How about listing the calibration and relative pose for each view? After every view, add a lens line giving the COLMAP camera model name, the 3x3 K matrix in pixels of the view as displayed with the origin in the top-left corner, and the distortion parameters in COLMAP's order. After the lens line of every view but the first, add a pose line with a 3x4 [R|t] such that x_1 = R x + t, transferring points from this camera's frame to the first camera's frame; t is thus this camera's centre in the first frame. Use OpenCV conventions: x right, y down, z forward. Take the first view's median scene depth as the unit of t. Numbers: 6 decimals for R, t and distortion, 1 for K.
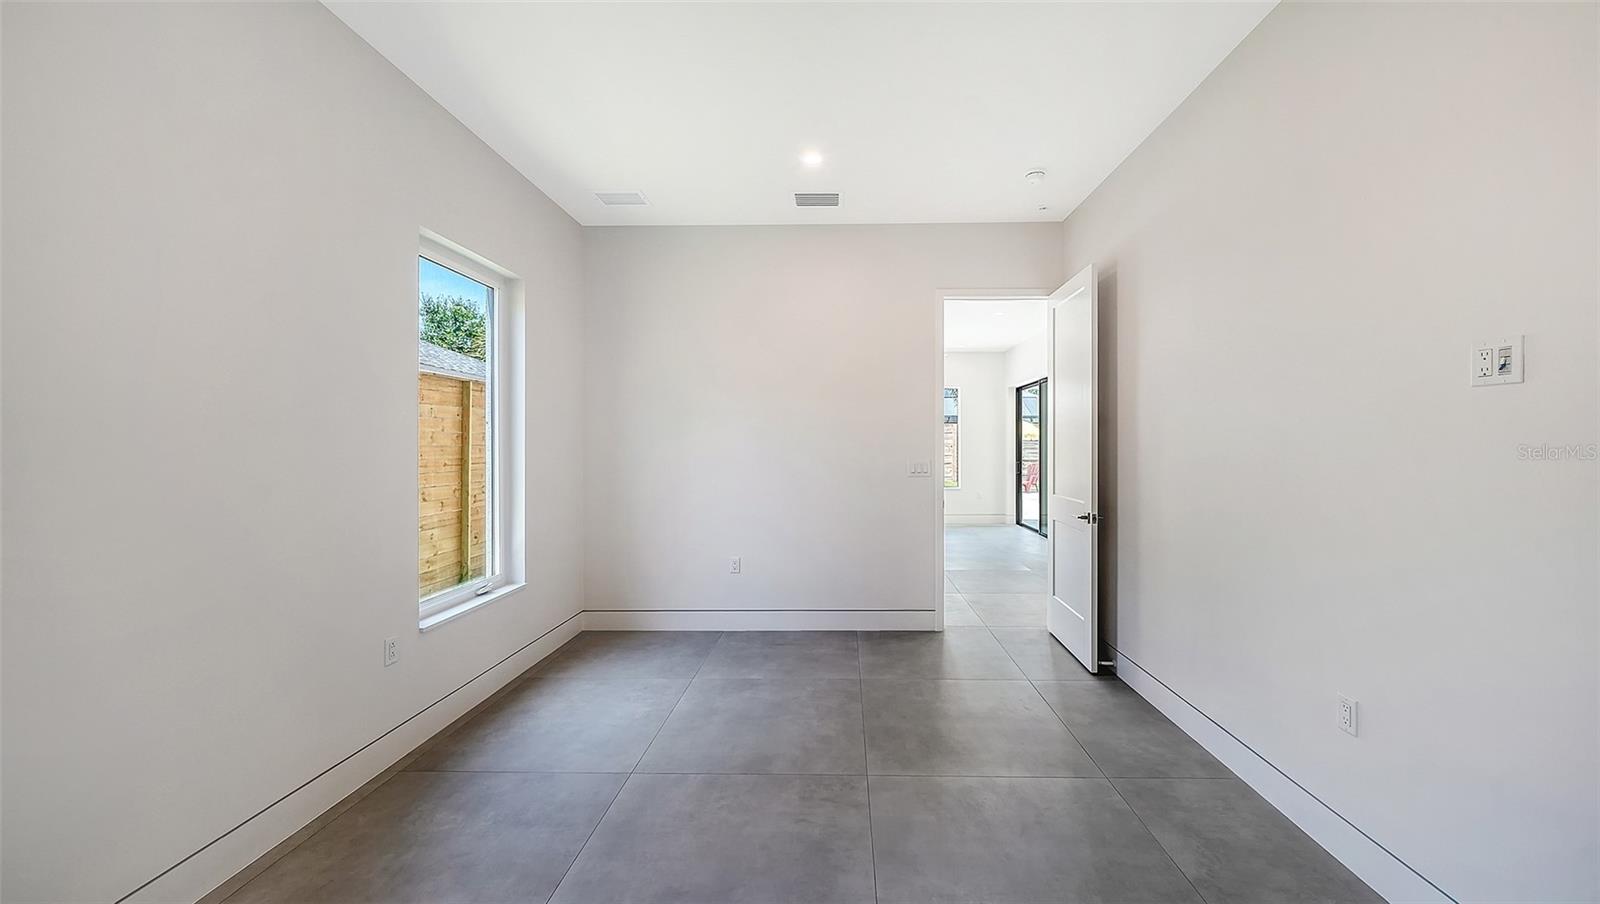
lens RADIAL K [[570.2, 0, 814.8], [0, 570.2, 447.5], [0, 0, 1]] dist [-0.002540, -0.000606]
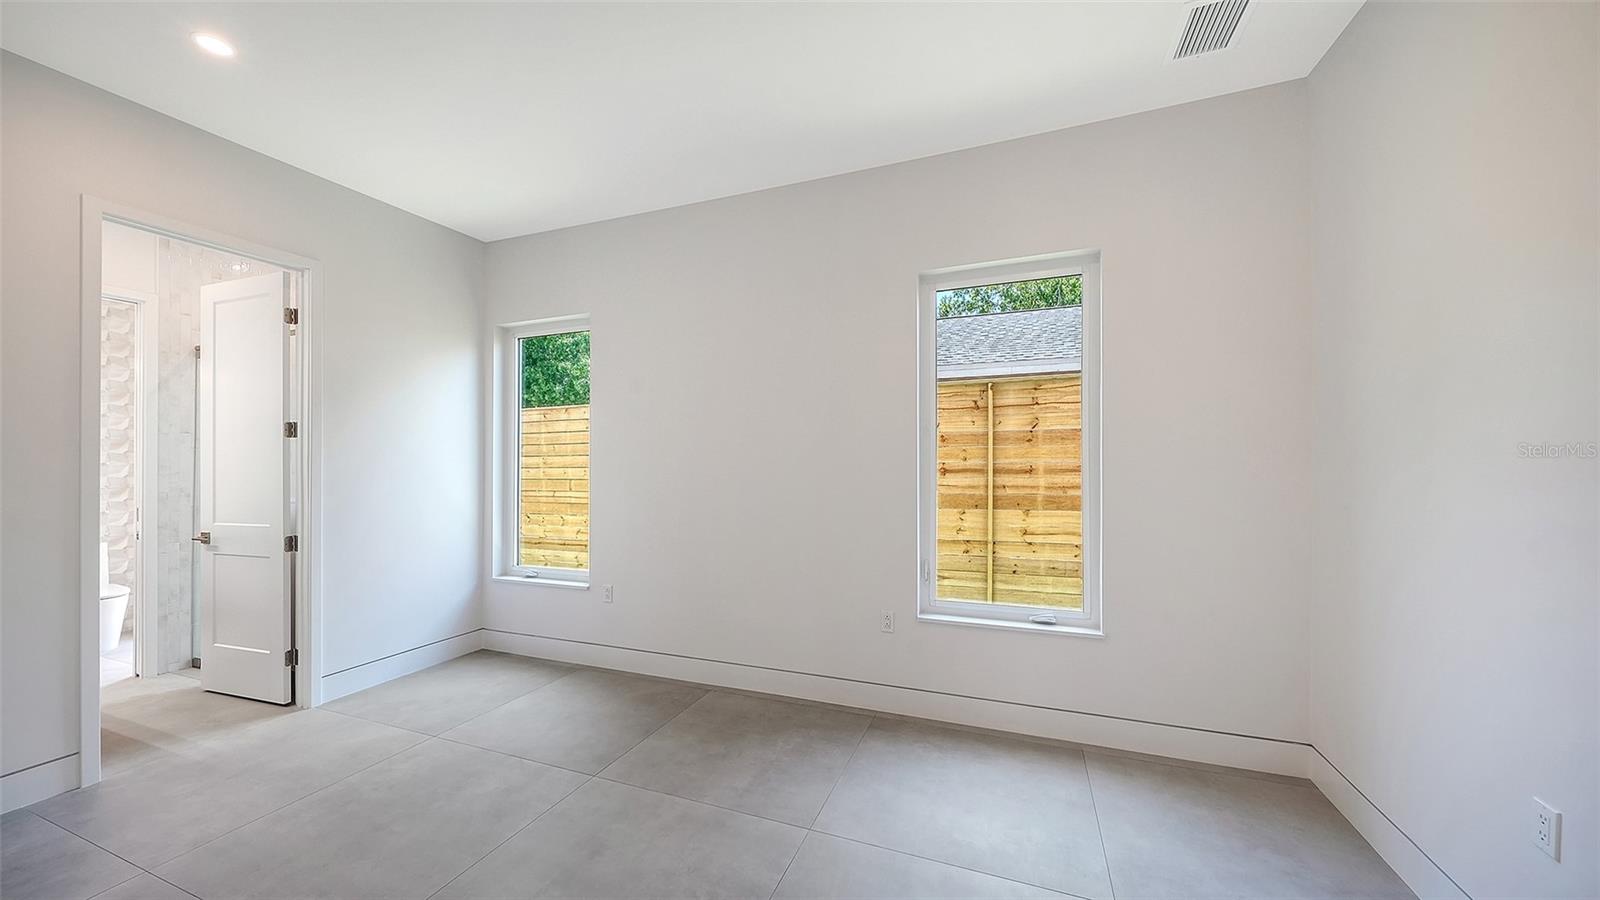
lens RADIAL K [[564.9, 0, 814.1], [0, 564.9, 456.3], [0, 0, 1]] dist [-0.002964, -0.001325]
pose [[-0.302293, 0.001314, -0.953214, 0.425141], [0.003068, 0.999995, 0.000406, -0.006399], [0.953210, -0.002802, -0.302296, 1.059514]]
